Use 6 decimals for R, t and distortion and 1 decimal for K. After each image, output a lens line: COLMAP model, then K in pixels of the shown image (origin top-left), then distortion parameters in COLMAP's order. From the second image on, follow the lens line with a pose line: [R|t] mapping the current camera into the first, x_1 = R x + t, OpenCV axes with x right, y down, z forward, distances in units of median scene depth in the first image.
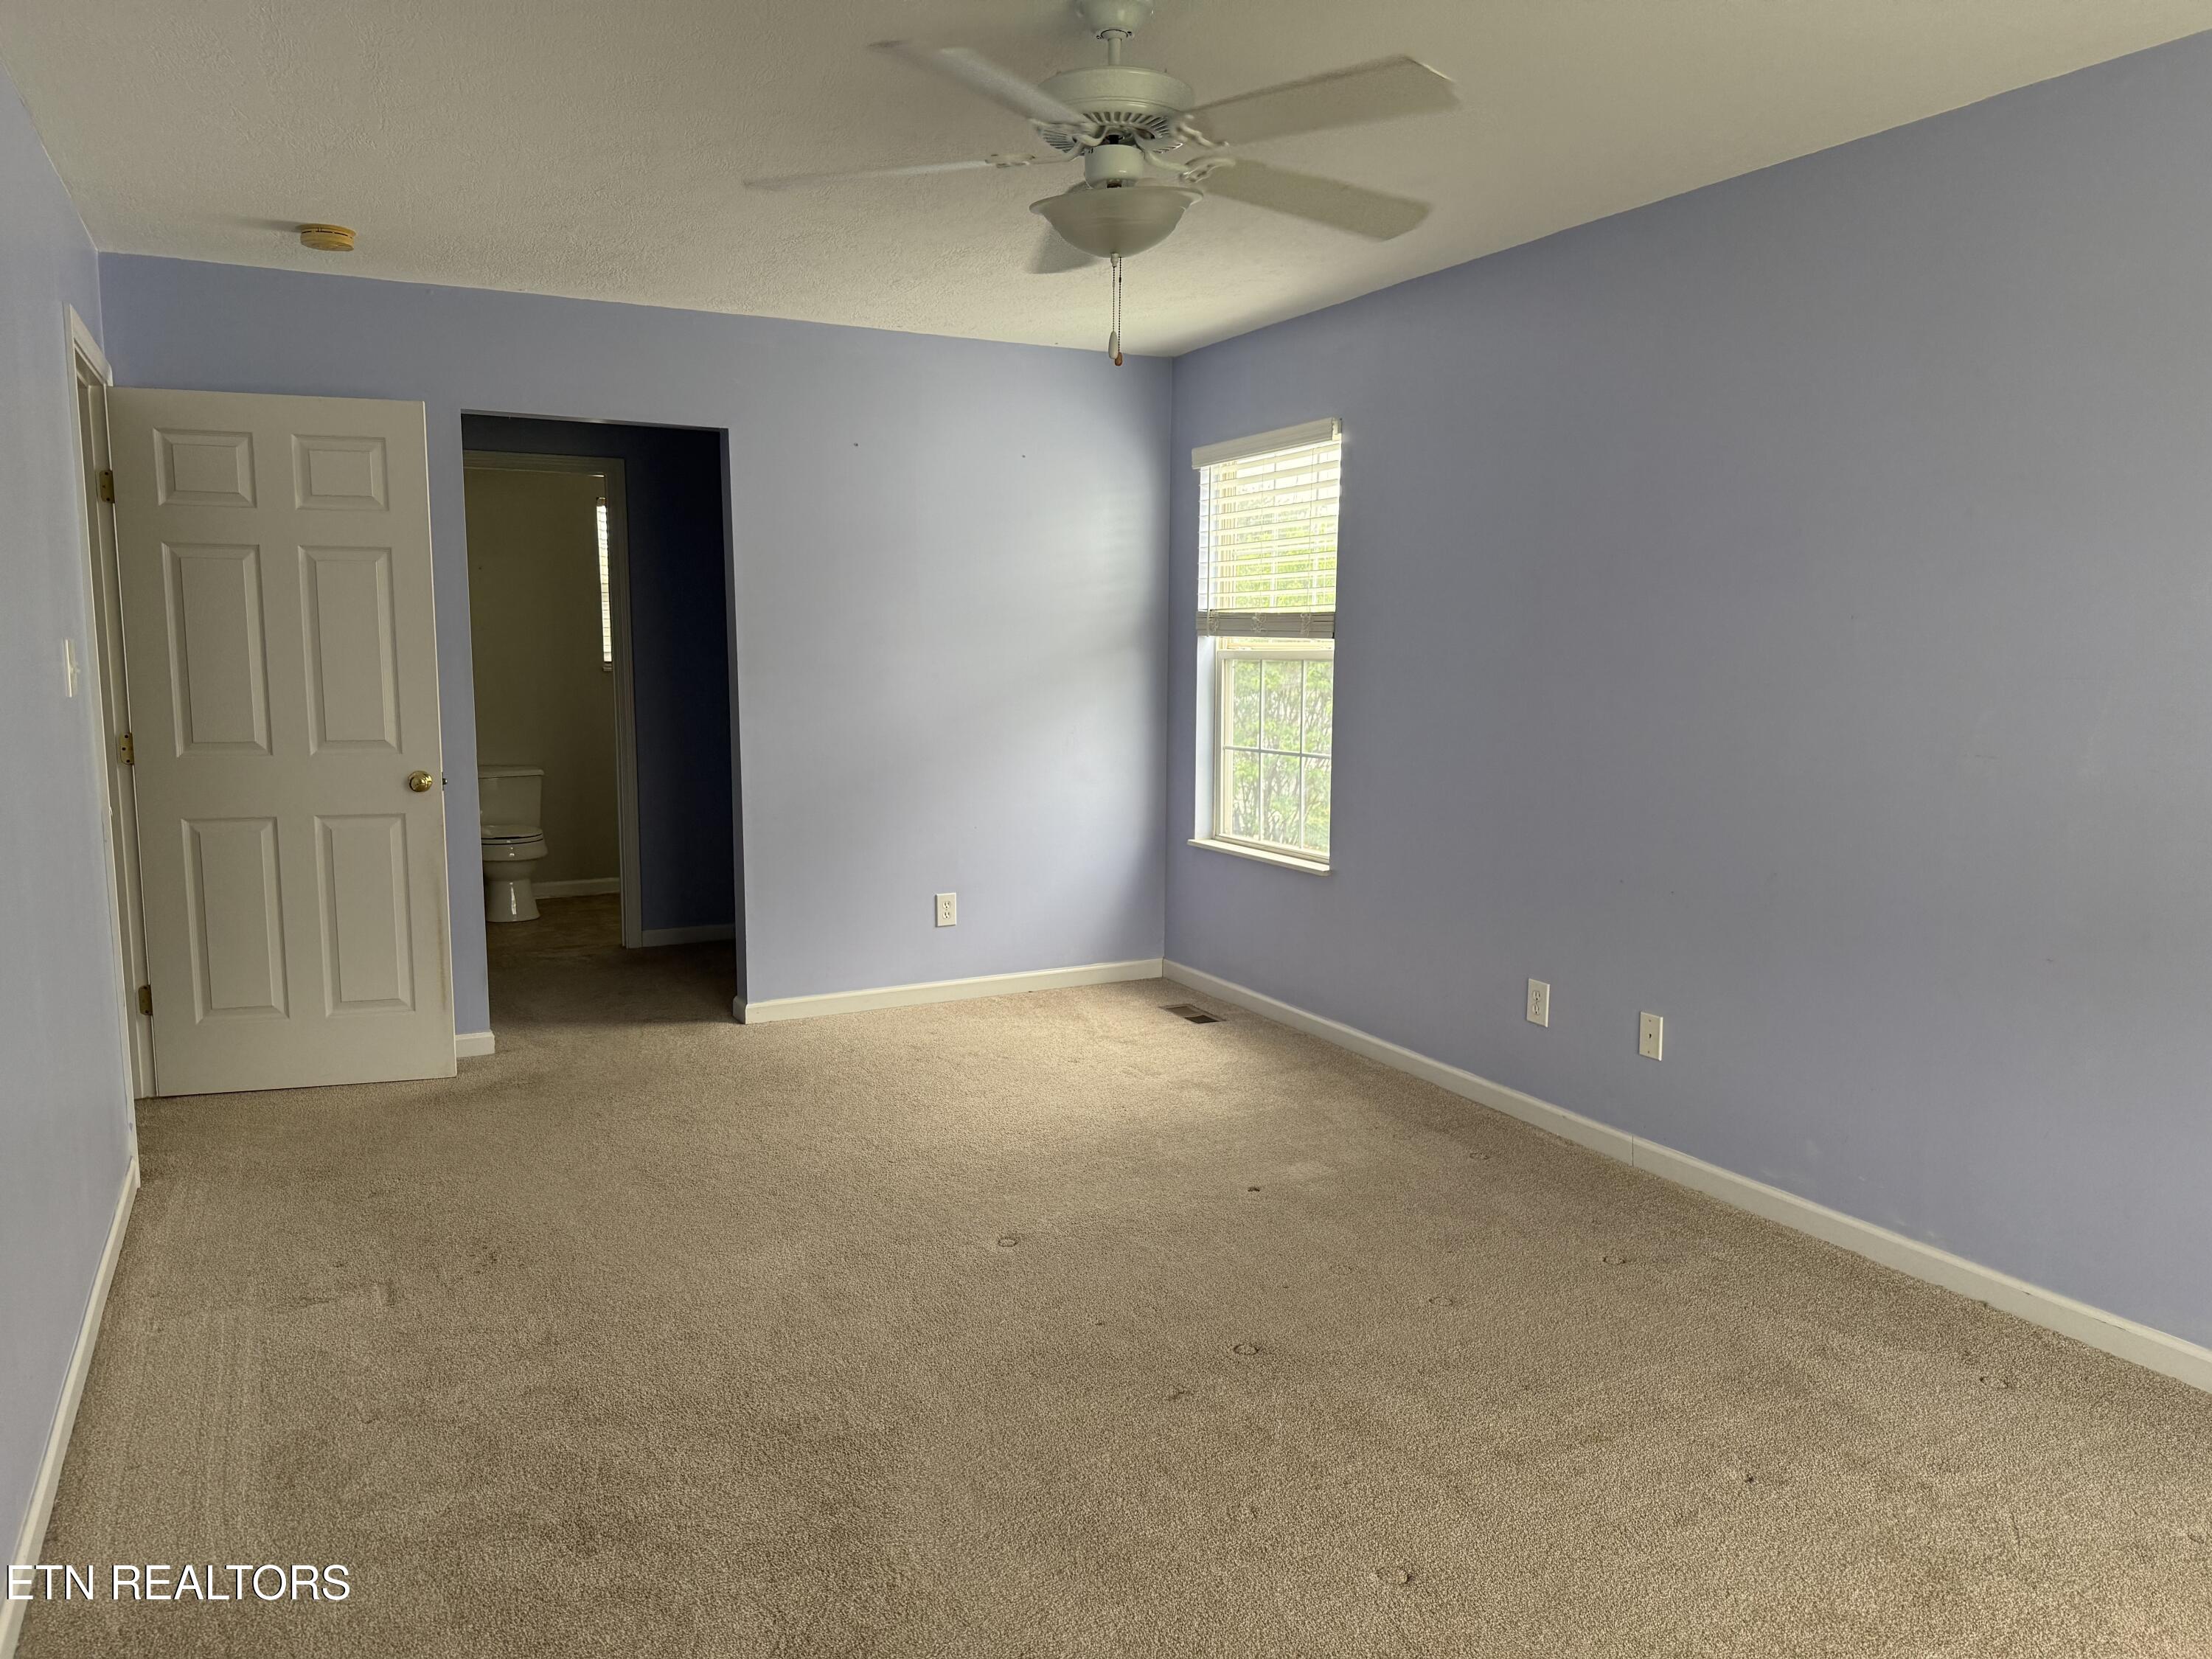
lens RADIAL K [[1543.3, 0, 1106.0], [0, 1543.3, 829.5], [0, 0, 1]] dist [0.088013, -0.112321]
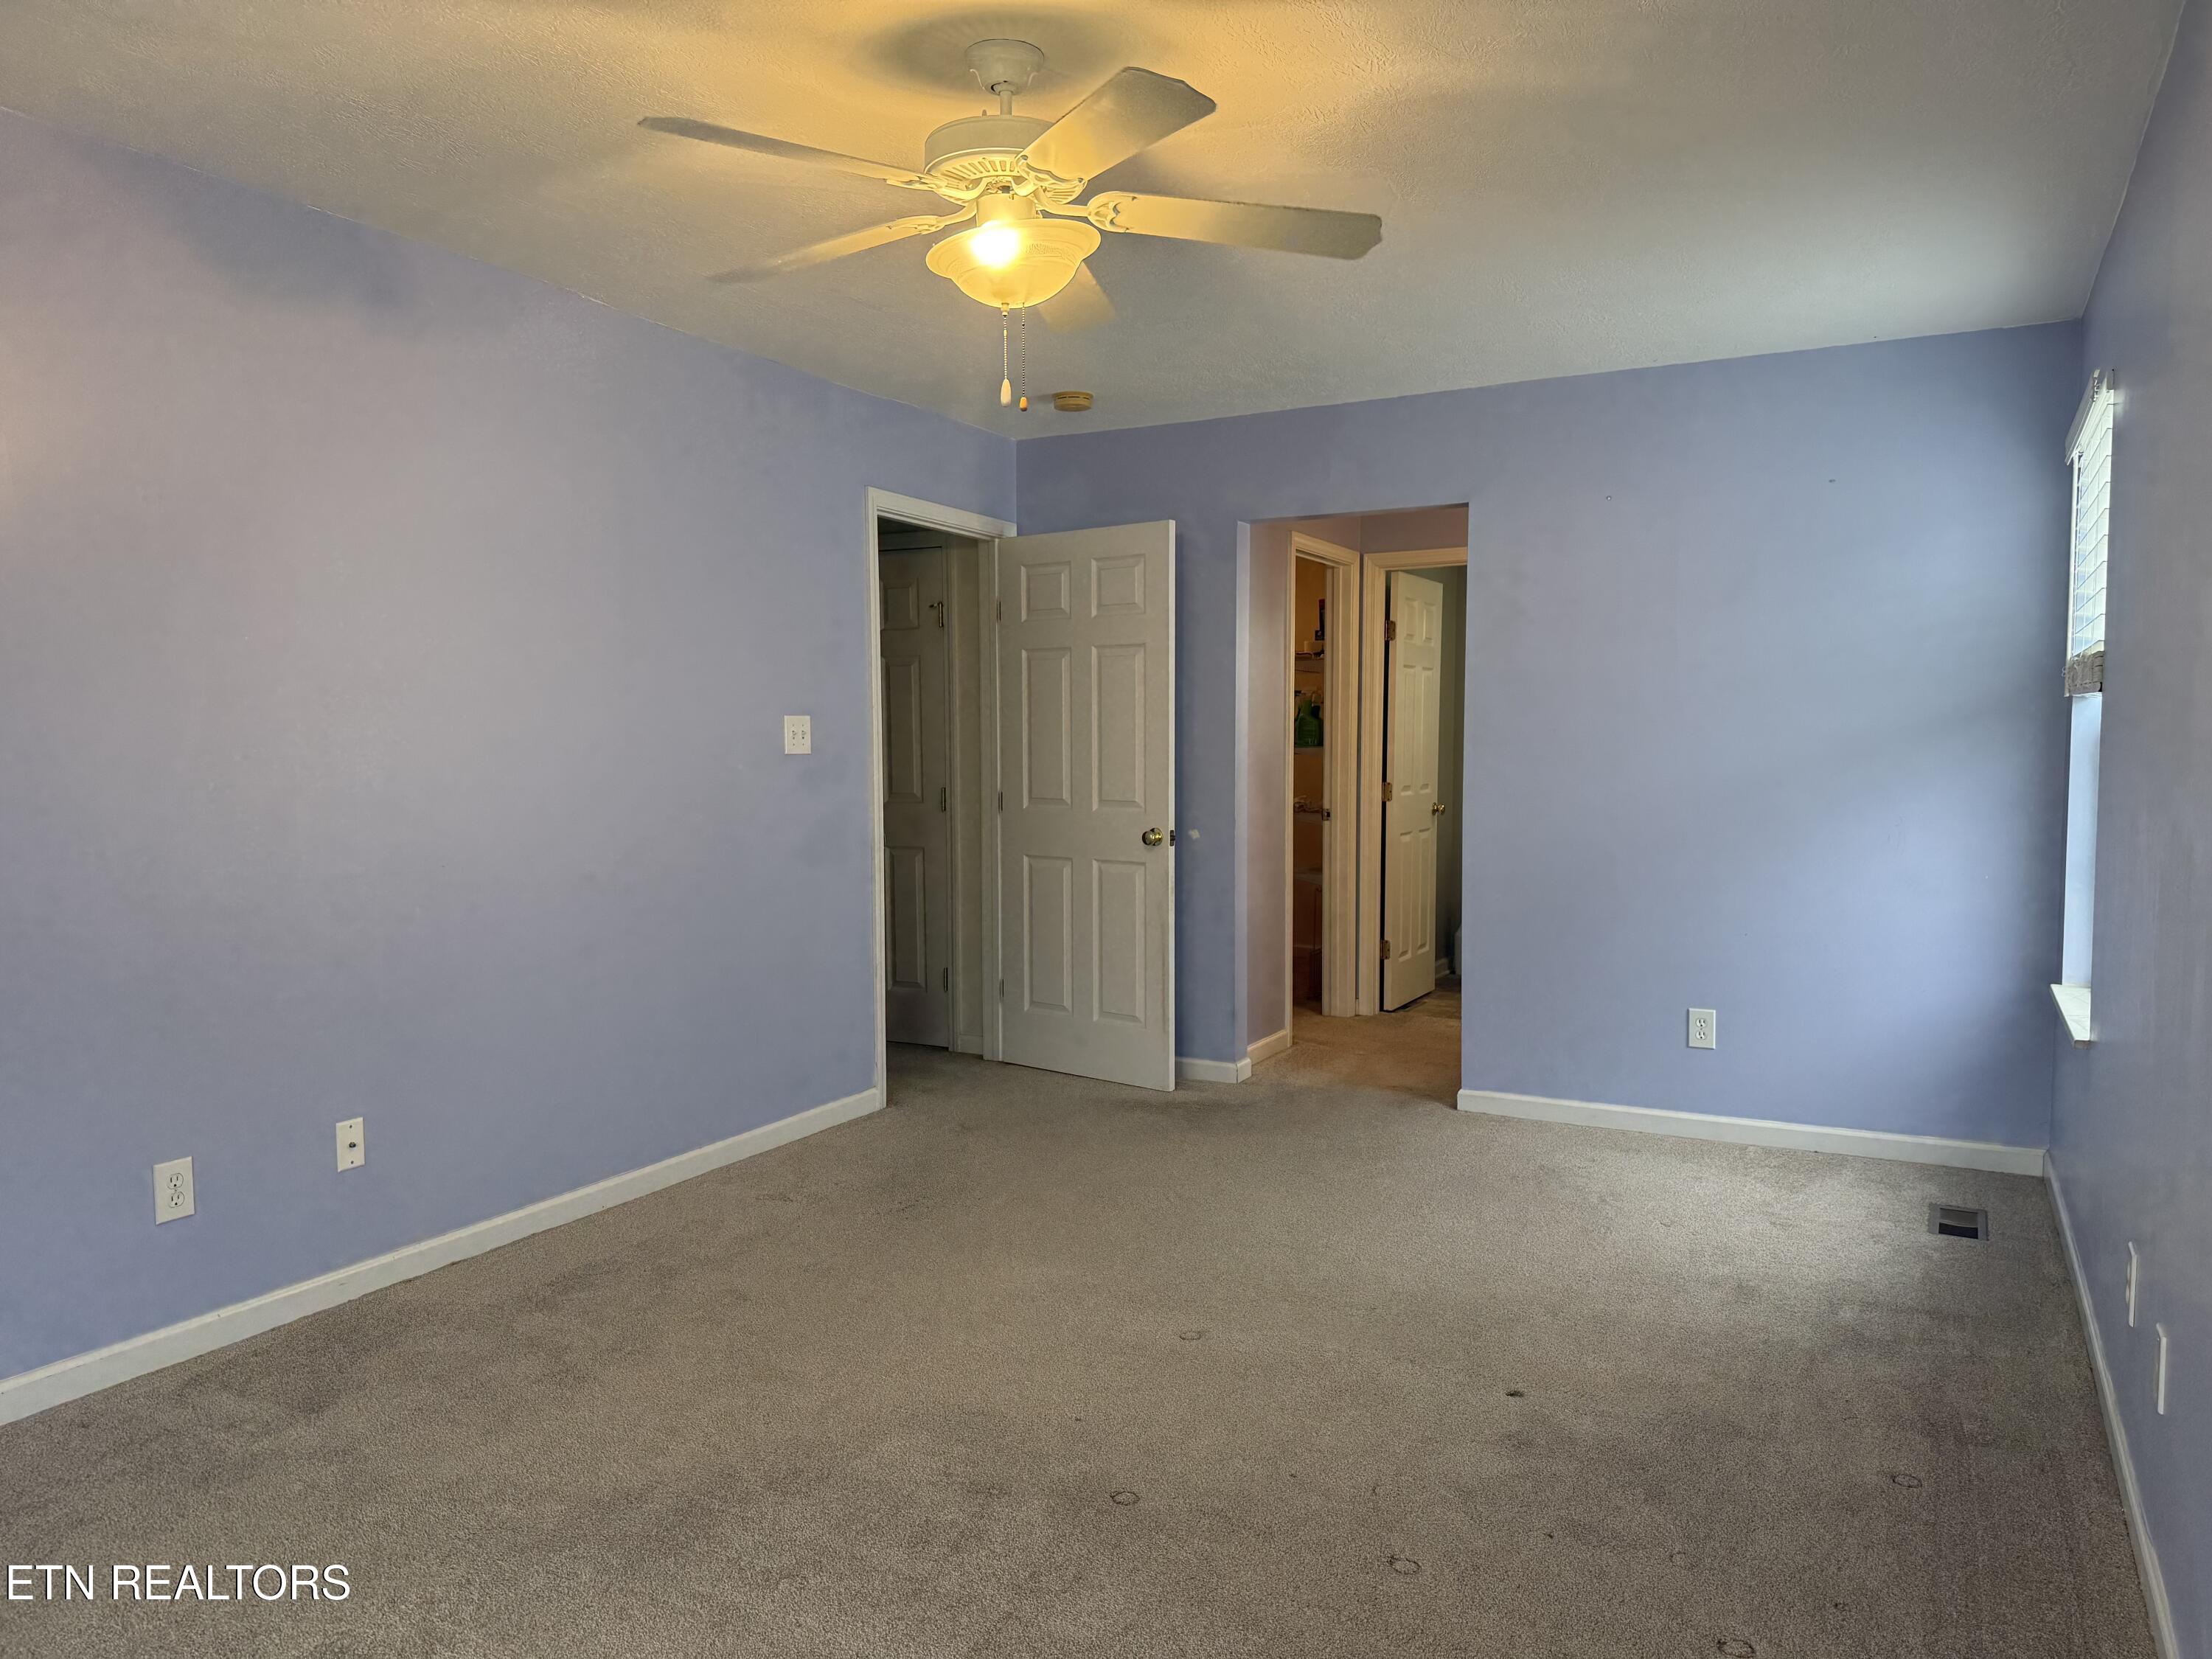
lens RADIAL K [[1543.3, 0, 1106.0], [0, 1543.3, 829.5], [0, 0, 1]] dist [0.088013, -0.112321]
pose [[0.565747, 0.043049, -0.823455, 0.489974], [-0.096707, 0.995209, -0.014414, -0.014871], [0.818889, 0.087788, 0.567199, 0.291386]]
